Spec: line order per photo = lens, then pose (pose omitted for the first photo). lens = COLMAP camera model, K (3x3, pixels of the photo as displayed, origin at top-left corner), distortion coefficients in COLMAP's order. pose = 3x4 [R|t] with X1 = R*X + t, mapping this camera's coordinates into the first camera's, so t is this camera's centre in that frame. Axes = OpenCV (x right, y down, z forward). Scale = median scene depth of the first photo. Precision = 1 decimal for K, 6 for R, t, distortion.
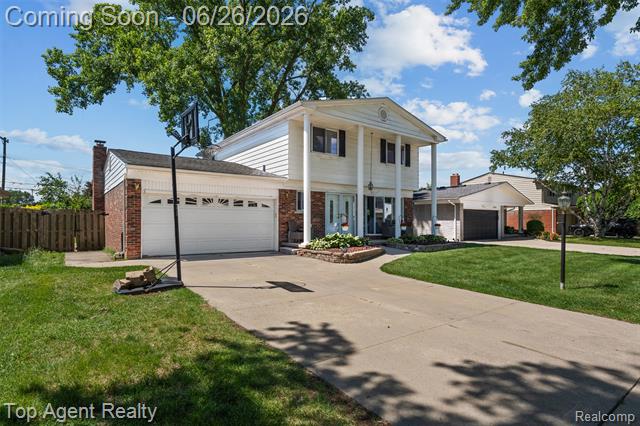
lens RADIAL K [[323.9, 0, 305.8], [0, 323.9, 222.5], [0, 0, 1]] dist [0.001073, 0.000018]
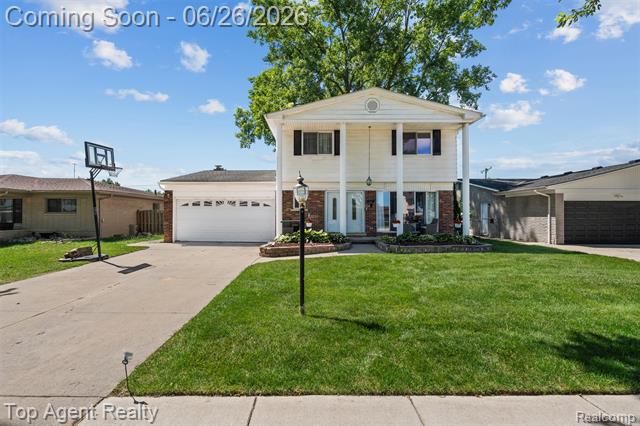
lens RADIAL K [[283.2, 0, 320.0], [0, 283.2, 213.0], [0, 0, 1]] dist [-0.000189, -0.000037]
pose [[0.807975, -0.013771, -0.589056, 0.609275], [-0.002231, 0.999648, -0.026430, 0.004911], [0.589213, 0.022669, 0.807660, 0.245678]]
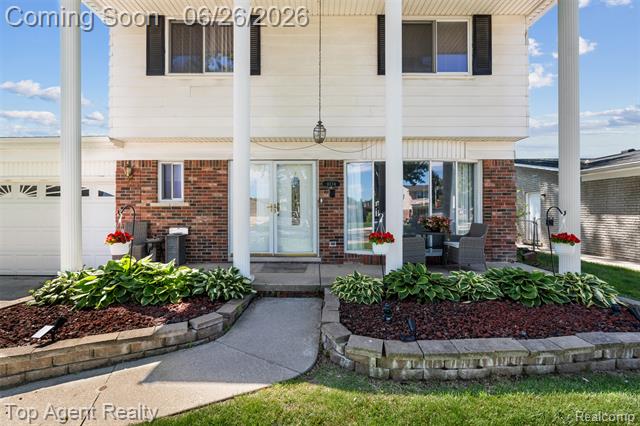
lens RADIAL K [[302.5, 0, 320.0], [0, 302.5, 213.0], [0, 0, 1]] dist [-0.004140, -0.000385]
pose [[0.822074, 0.018693, -0.569073, 0.435183], [0.004357, 0.999225, 0.039116, -0.034825], [0.569364, -0.034635, 0.821356, 0.728317]]
